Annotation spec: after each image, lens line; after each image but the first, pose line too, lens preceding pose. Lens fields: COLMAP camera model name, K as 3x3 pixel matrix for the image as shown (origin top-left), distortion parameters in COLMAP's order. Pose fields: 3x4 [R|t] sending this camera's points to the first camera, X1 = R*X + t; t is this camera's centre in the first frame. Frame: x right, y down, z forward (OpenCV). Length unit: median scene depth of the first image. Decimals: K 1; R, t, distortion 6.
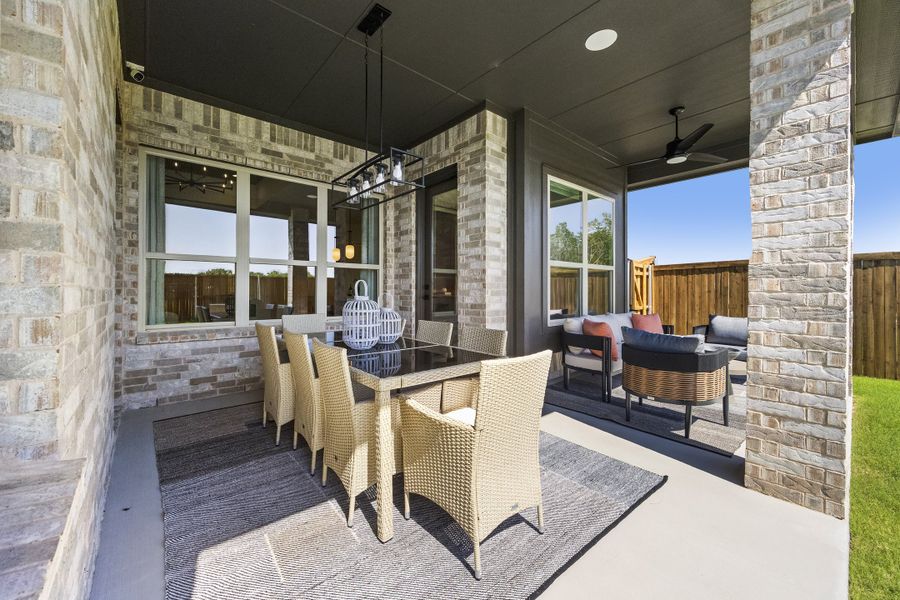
lens RADIAL K [[348.8, 0, 450.0], [0, 348.8, 300.0], [0, 0, 1]] dist [0.000198, 0.000054]
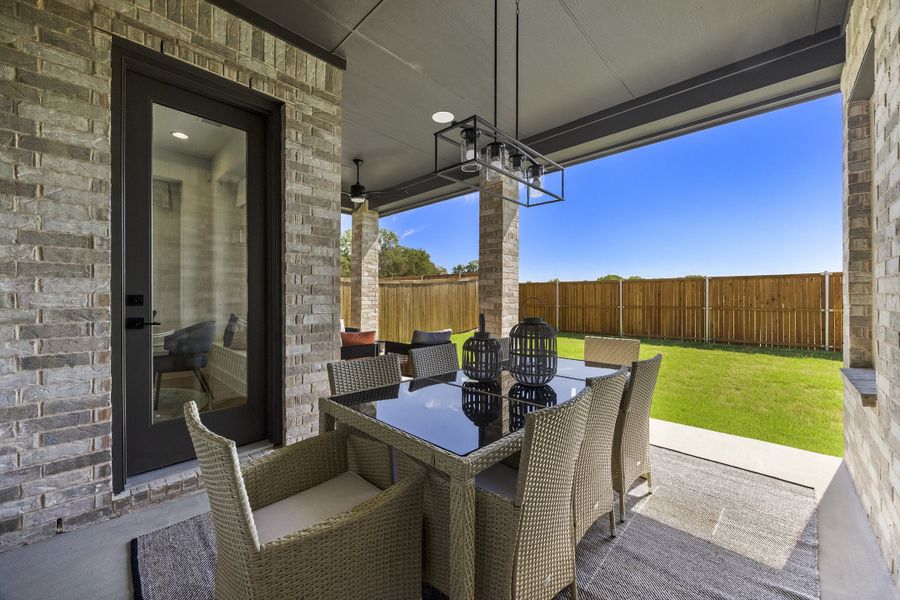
lens RADIAL K [[348.8, 0, 450.0], [0, 348.8, 300.0], [0, 0, 1]] dist [0.000198, 0.000054]
pose [[-0.099147, -0.000843, 0.995072, -0.649183], [0.033623, 0.999426, 0.004197, -0.034159], [-0.994505, 0.033874, -0.099062, 0.806662]]
